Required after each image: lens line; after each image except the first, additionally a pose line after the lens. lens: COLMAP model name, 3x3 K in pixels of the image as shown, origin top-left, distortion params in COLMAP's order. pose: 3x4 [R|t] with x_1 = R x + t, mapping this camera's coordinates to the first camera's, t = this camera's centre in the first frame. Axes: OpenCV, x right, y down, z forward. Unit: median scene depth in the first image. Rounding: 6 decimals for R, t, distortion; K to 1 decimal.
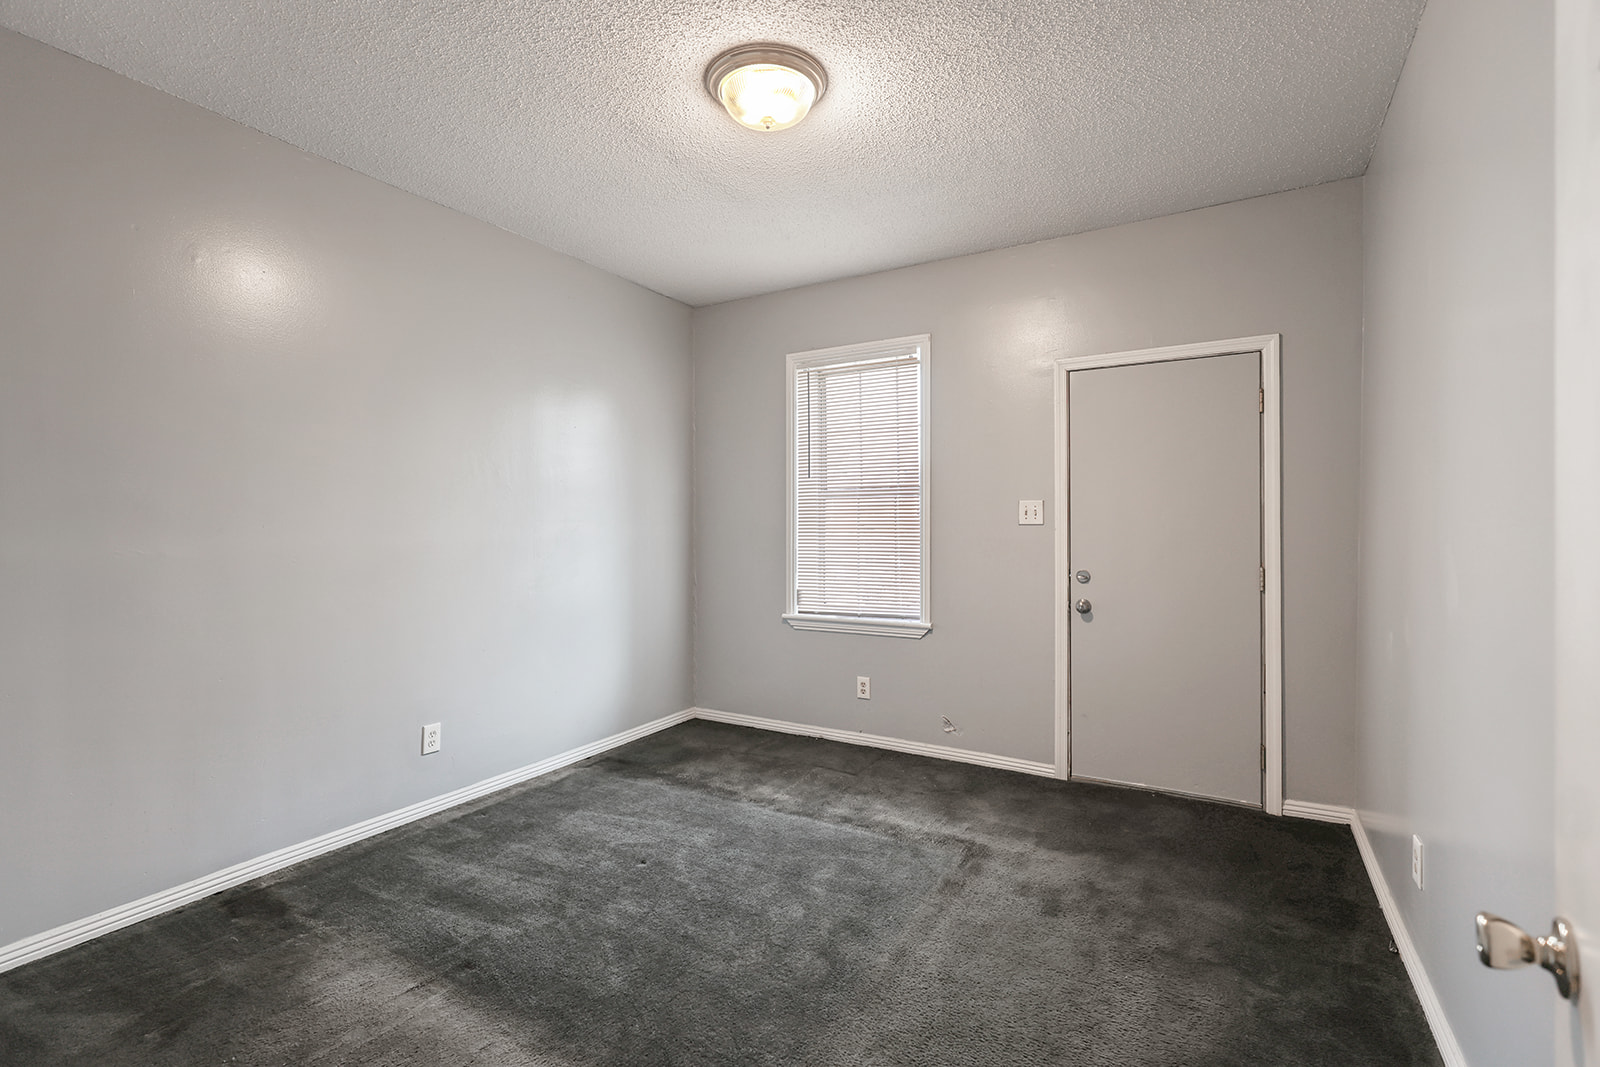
lens RADIAL K [[729.1, 0, 800.0], [0, 729.1, 533.5], [0, 0, 1]] dist [-0.000272, -0.000038]
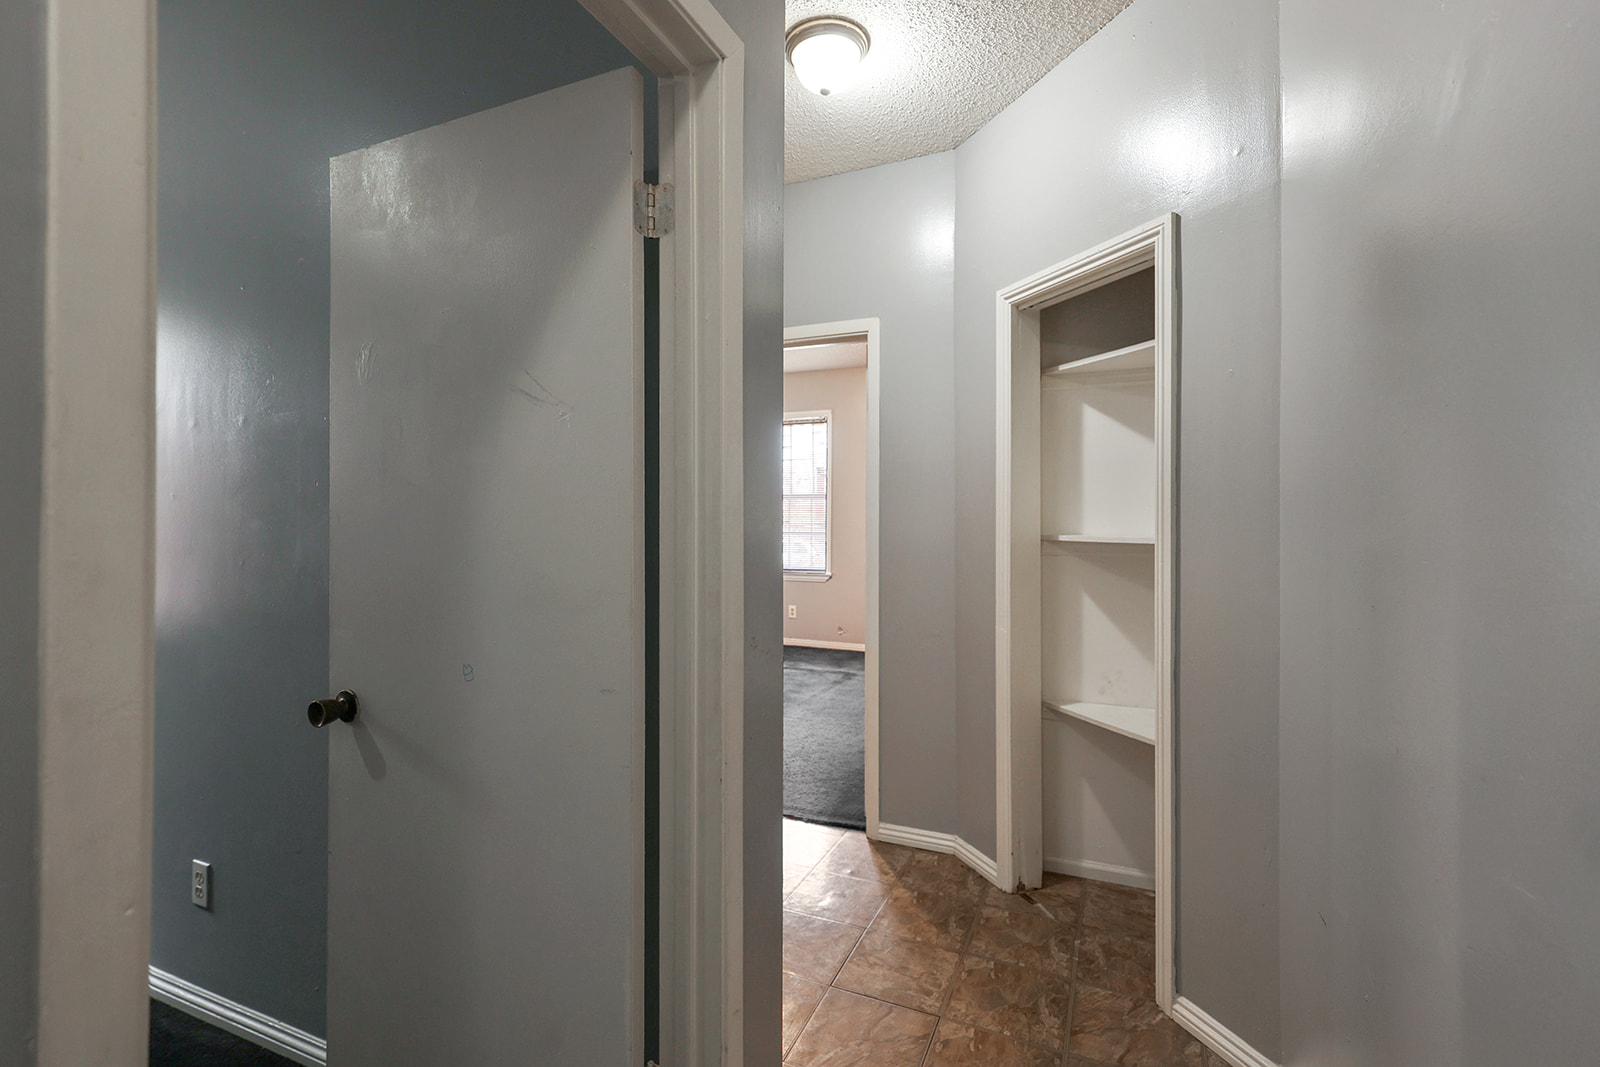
lens RADIAL K [[729.1, 0, 800.0], [0, 729.1, 533.5], [0, 0, 1]] dist [-0.000272, -0.000038]
pose [[0.993180, 0.008689, 0.116269, -0.096650], [-0.007460, 0.999912, -0.011002, 0.044617], [-0.116354, 0.010060, 0.993157, -0.709582]]
